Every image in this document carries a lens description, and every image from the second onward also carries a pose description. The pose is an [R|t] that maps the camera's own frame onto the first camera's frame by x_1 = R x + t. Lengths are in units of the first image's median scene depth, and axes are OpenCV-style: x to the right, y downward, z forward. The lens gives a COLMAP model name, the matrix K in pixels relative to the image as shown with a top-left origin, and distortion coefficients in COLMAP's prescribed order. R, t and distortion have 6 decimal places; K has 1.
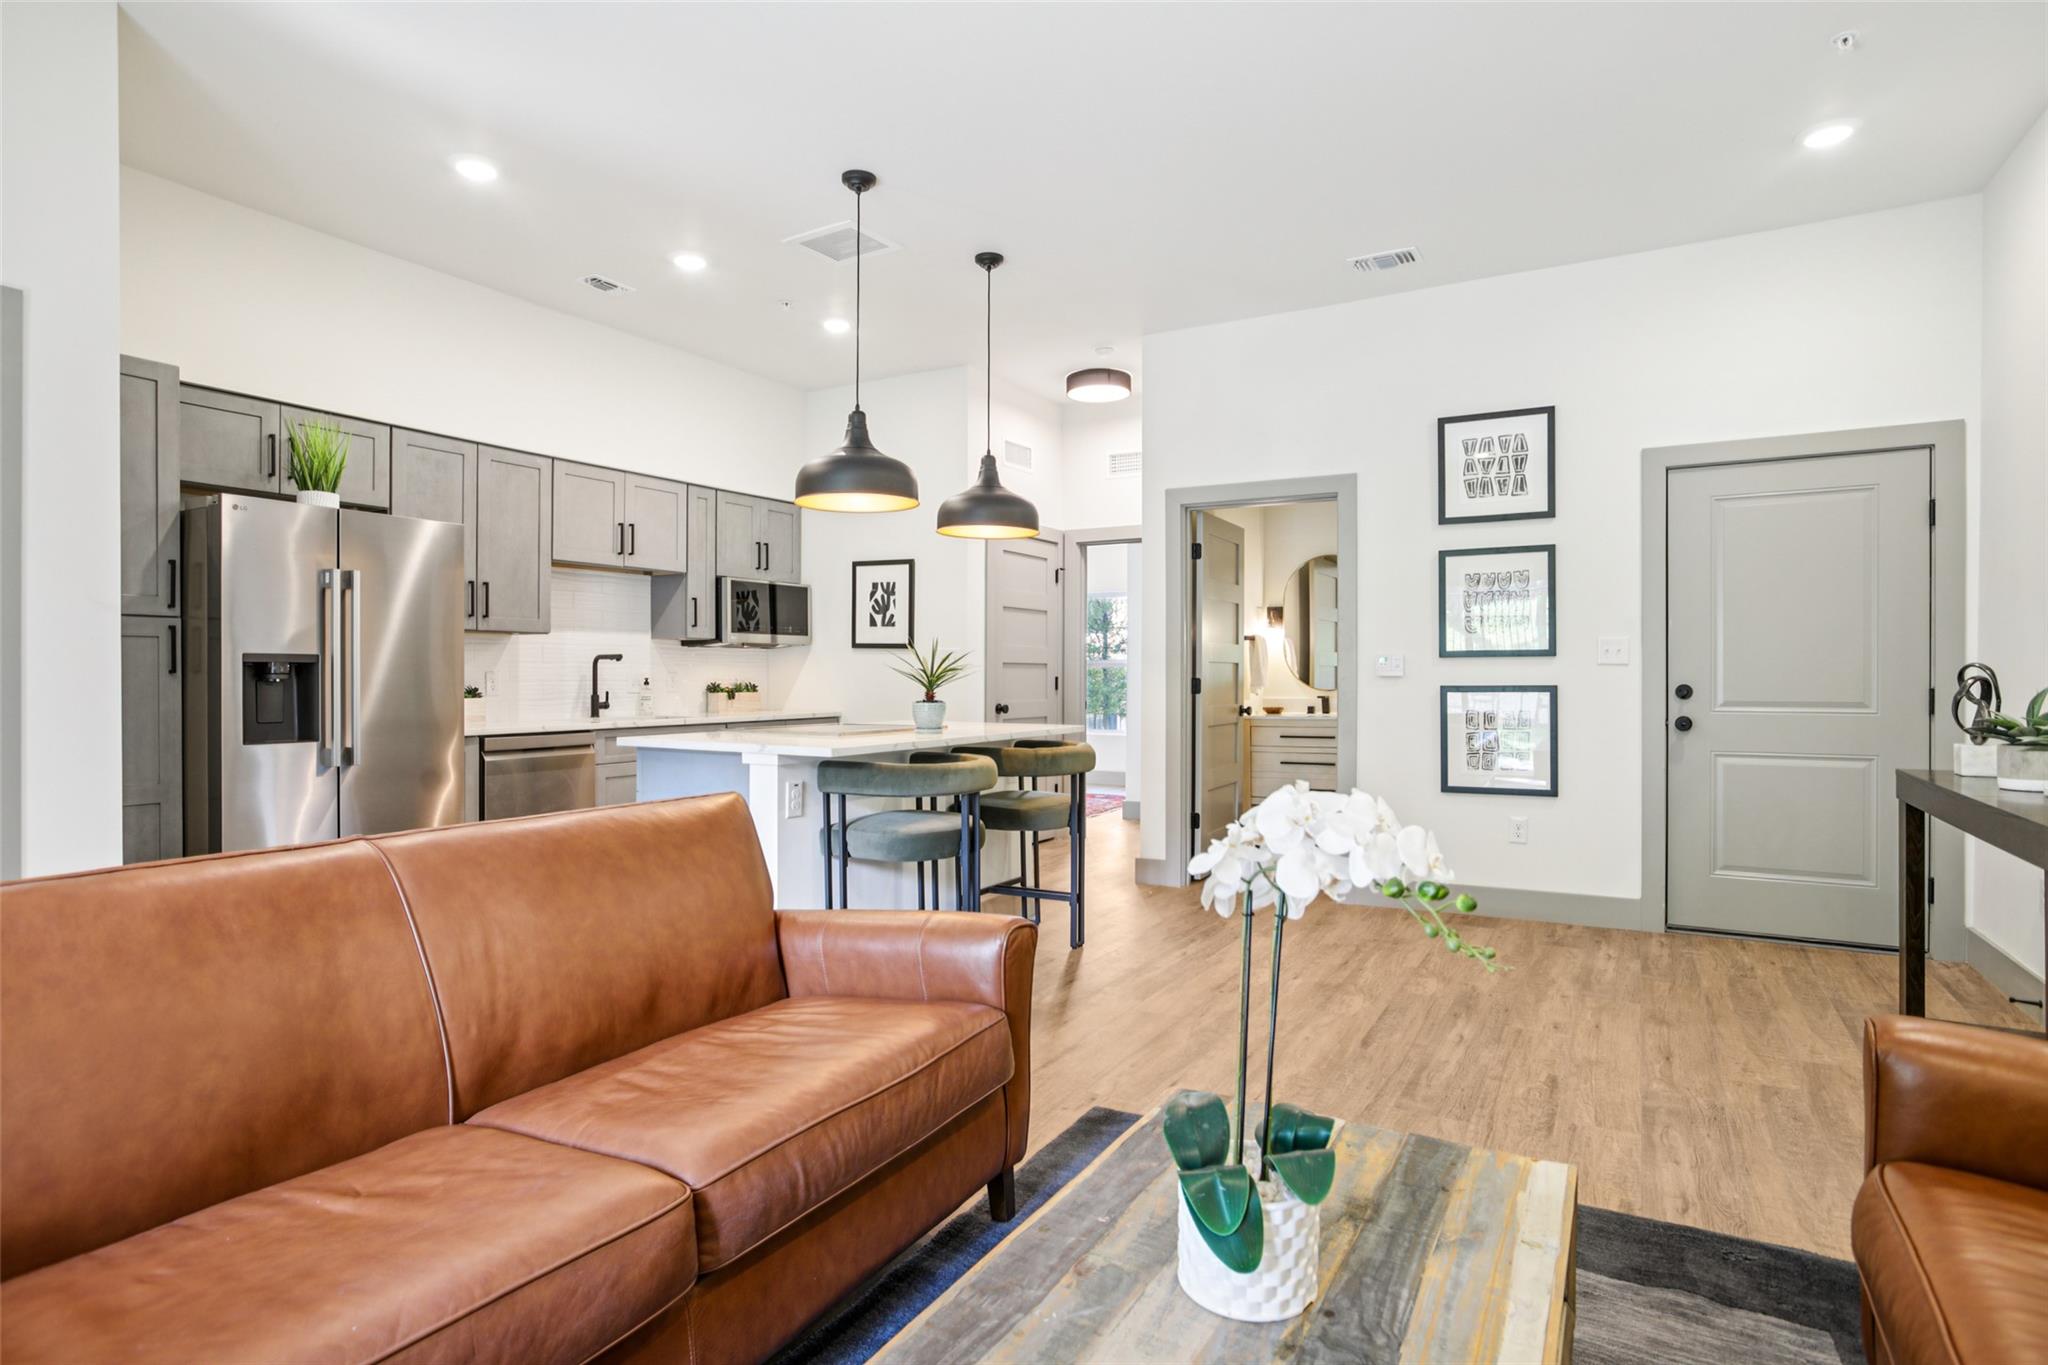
lens RADIAL K [[979.6, 0, 1024.0], [0, 979.6, 682.5], [0, 0, 1]] dist [-0.047614, 0.021045]
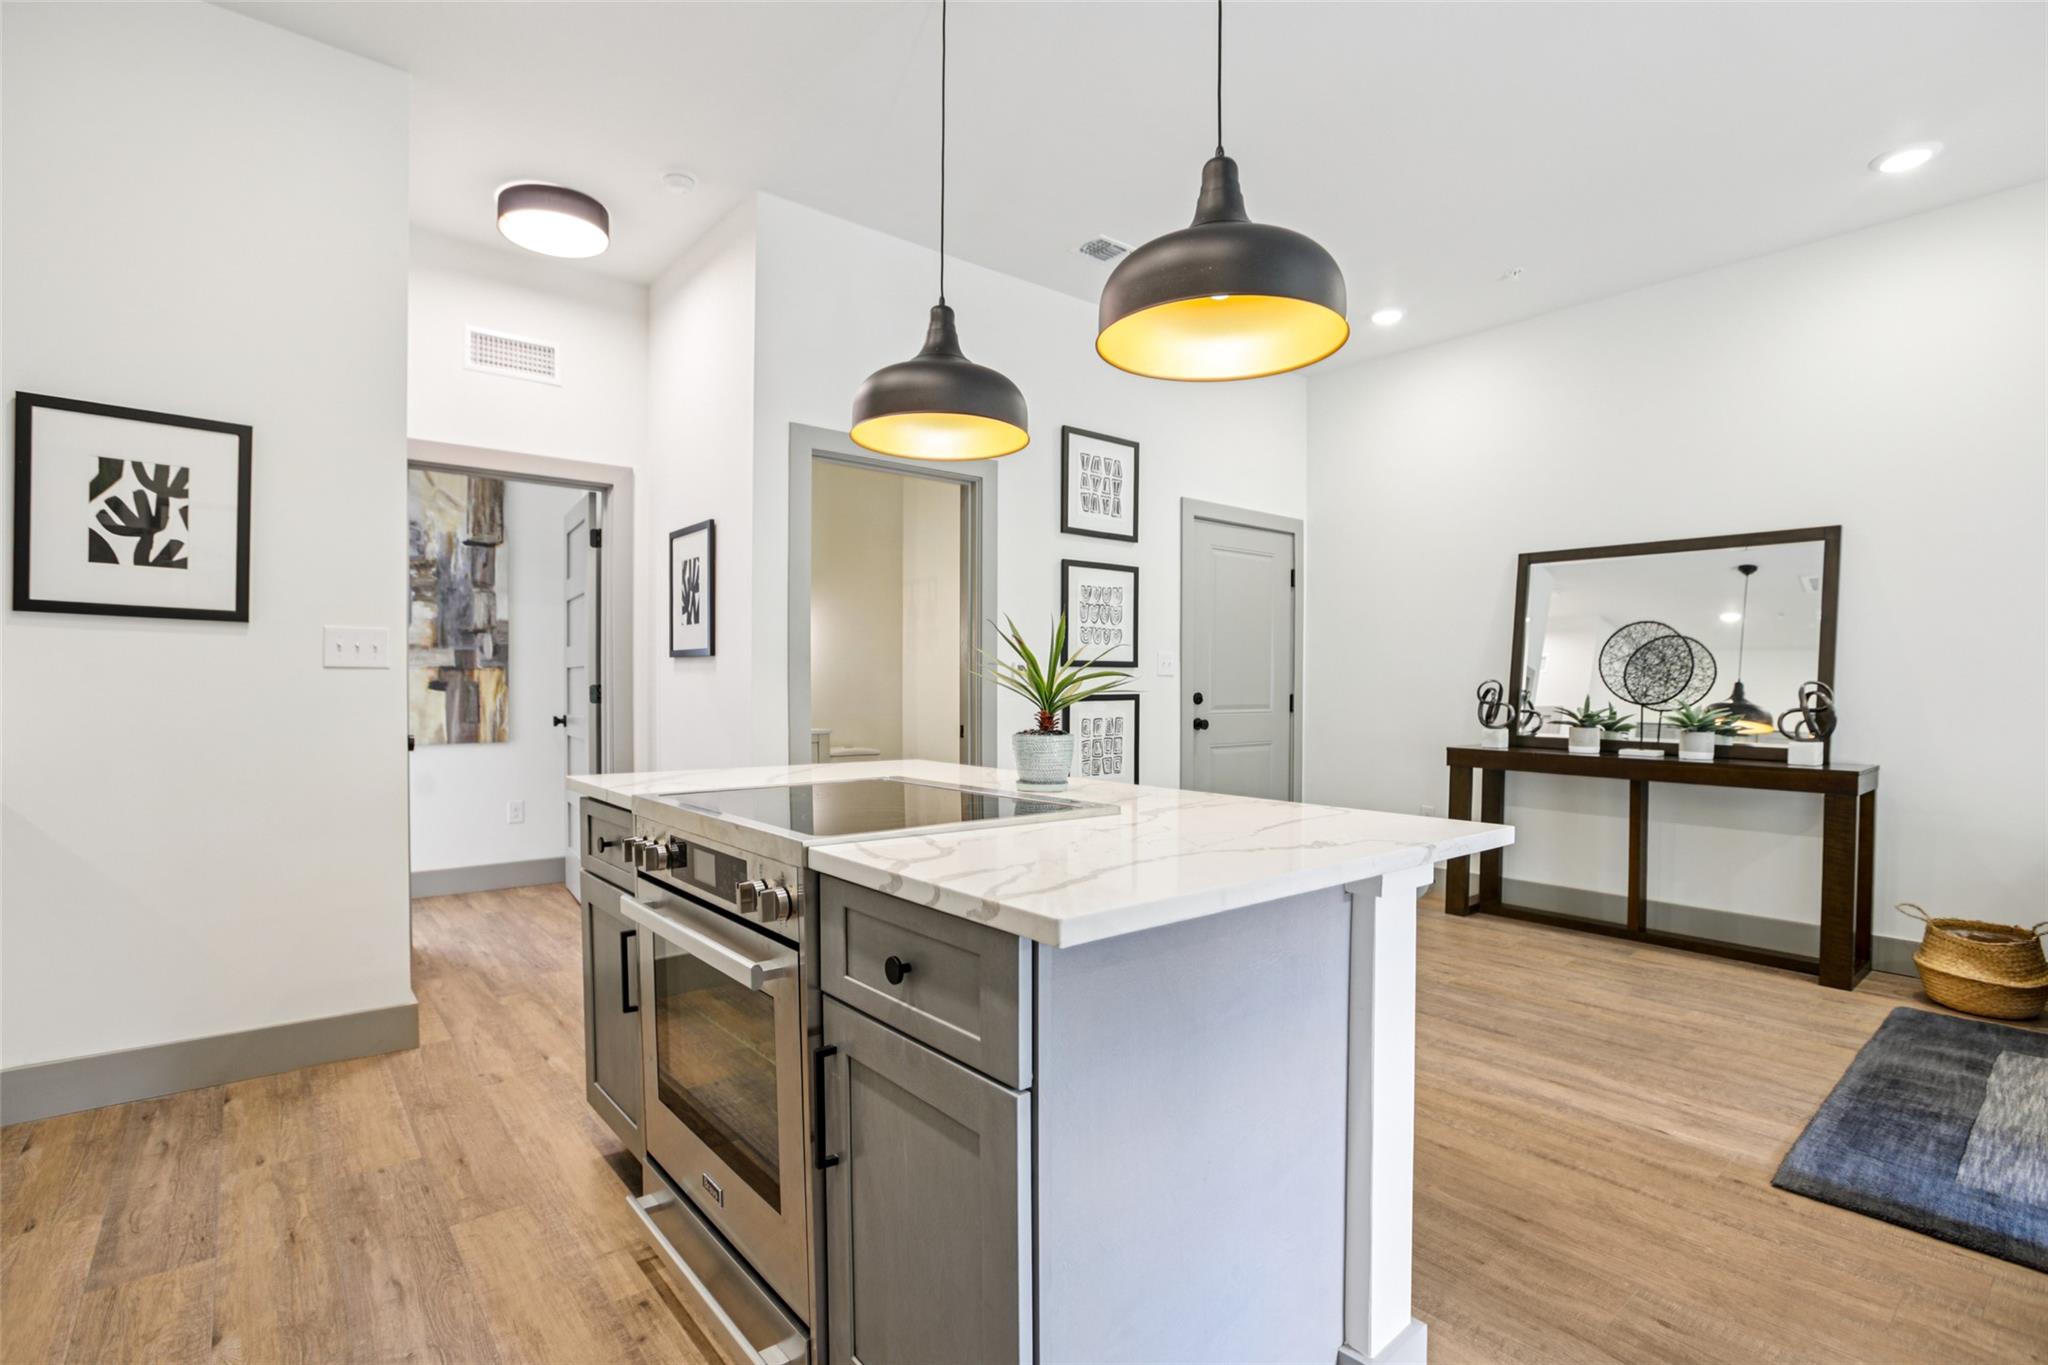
lens RADIAL K [[954.4, 0, 982.1], [0, 954.4, 705.9], [0, 0, 1]] dist [-0.052180, 0.026637]
pose [[0.406315, -0.017461, 0.913566, -0.435552], [0.003480, 0.999840, 0.017562, -0.002383], [-0.913726, -0.003956, 0.406311, 0.592473]]
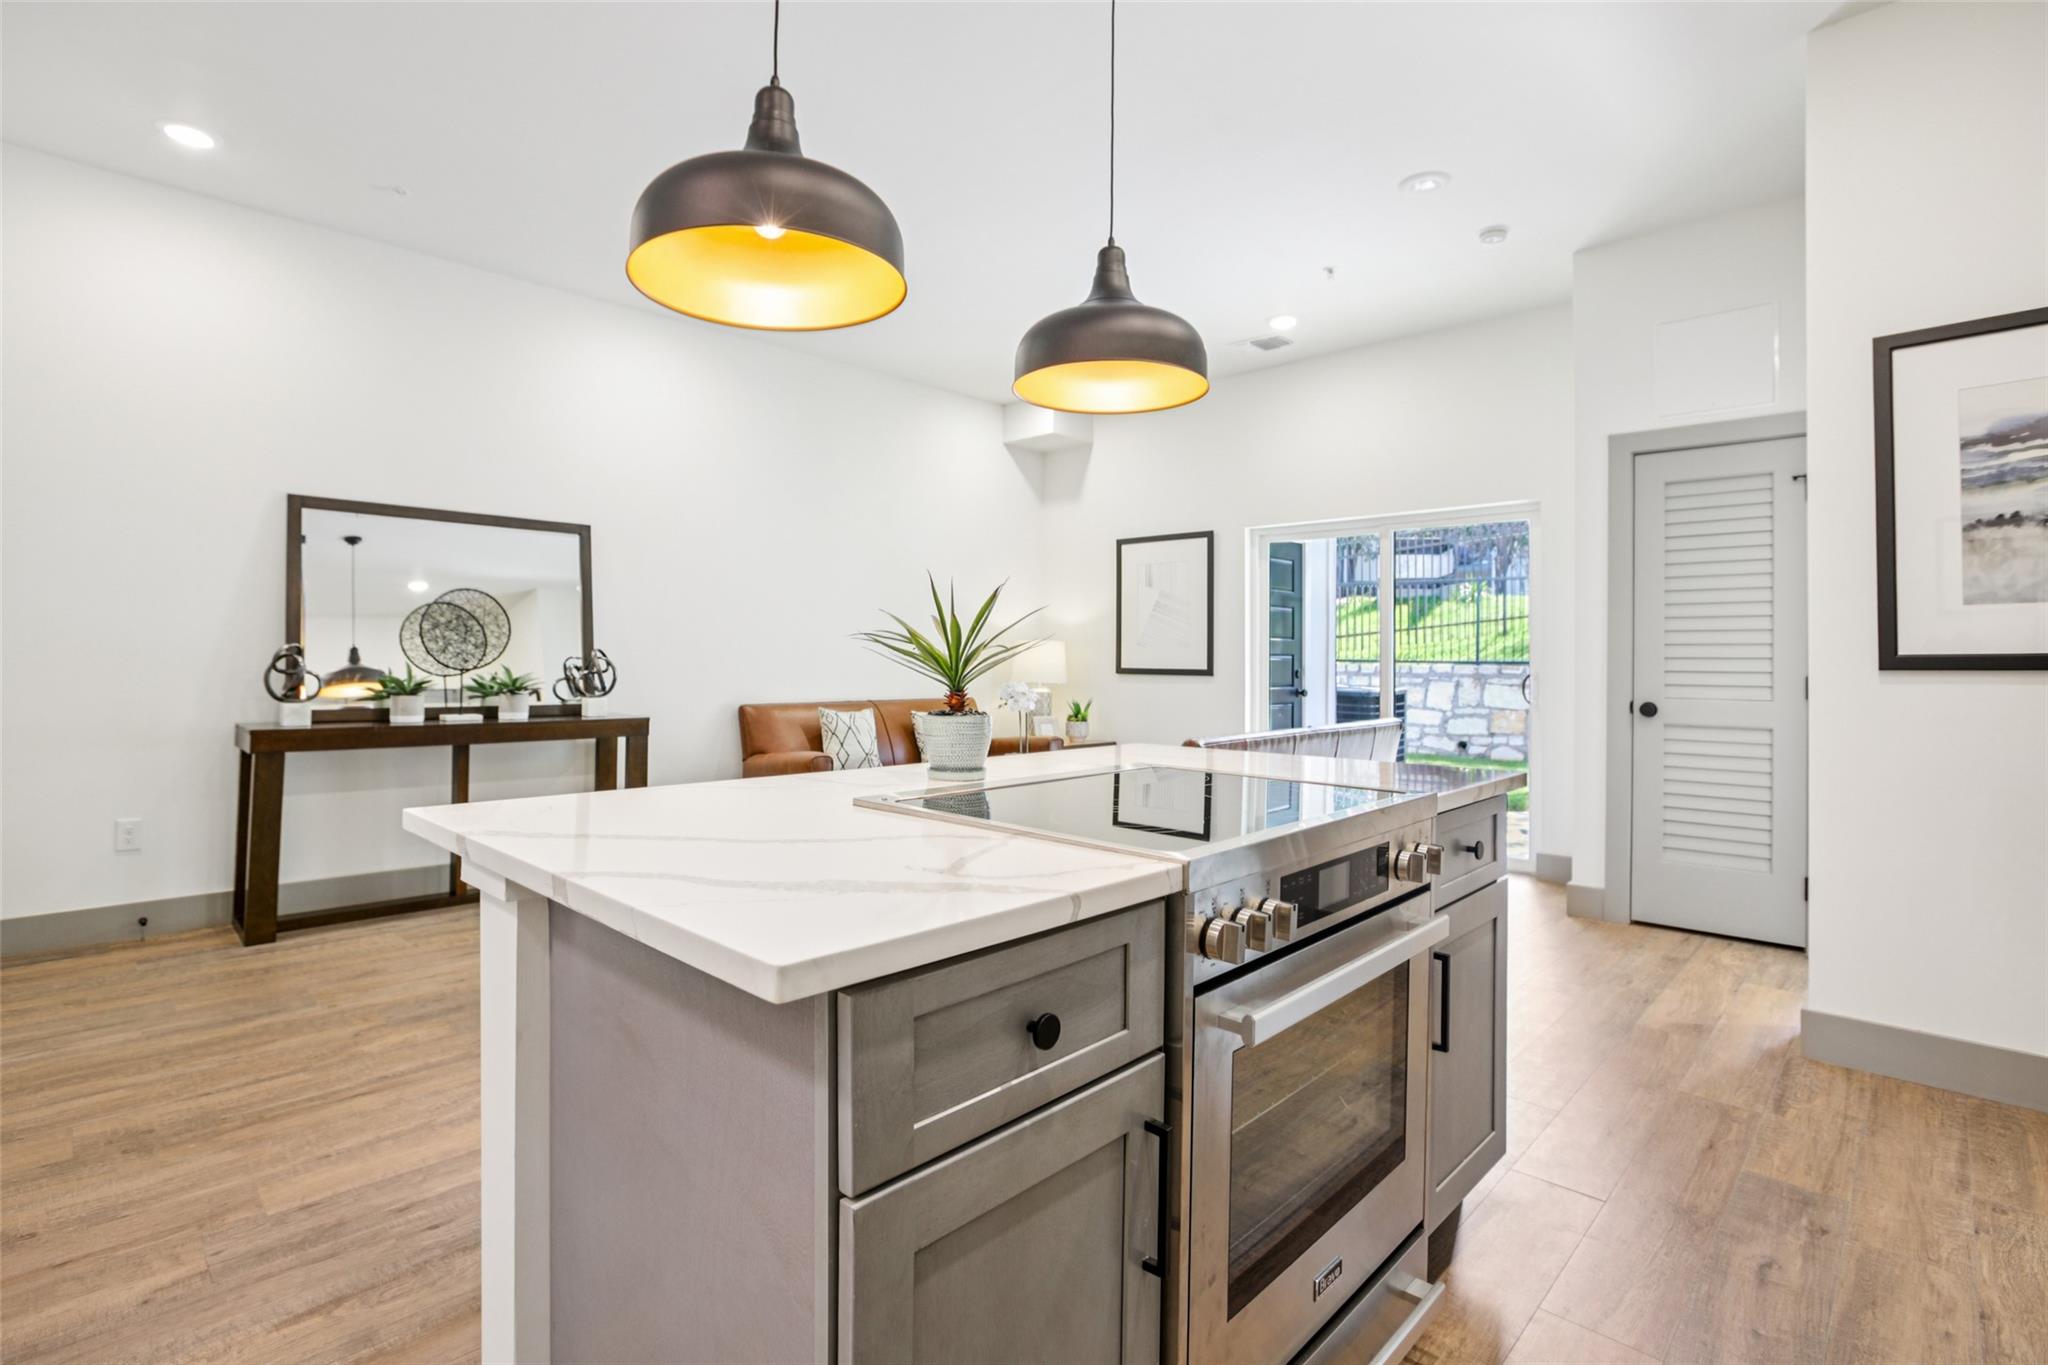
lens RADIAL K [[999.0, 0, 1023.6], [0, 999.0, 650.9], [0, 0, 1]] dist [-0.045679, 0.025881]
pose [[-0.973236, -0.006532, 0.229717, -0.179906], [-0.006394, 0.999979, 0.001345, -0.008485], [-0.229721, -0.000159, -0.973257, 1.080402]]
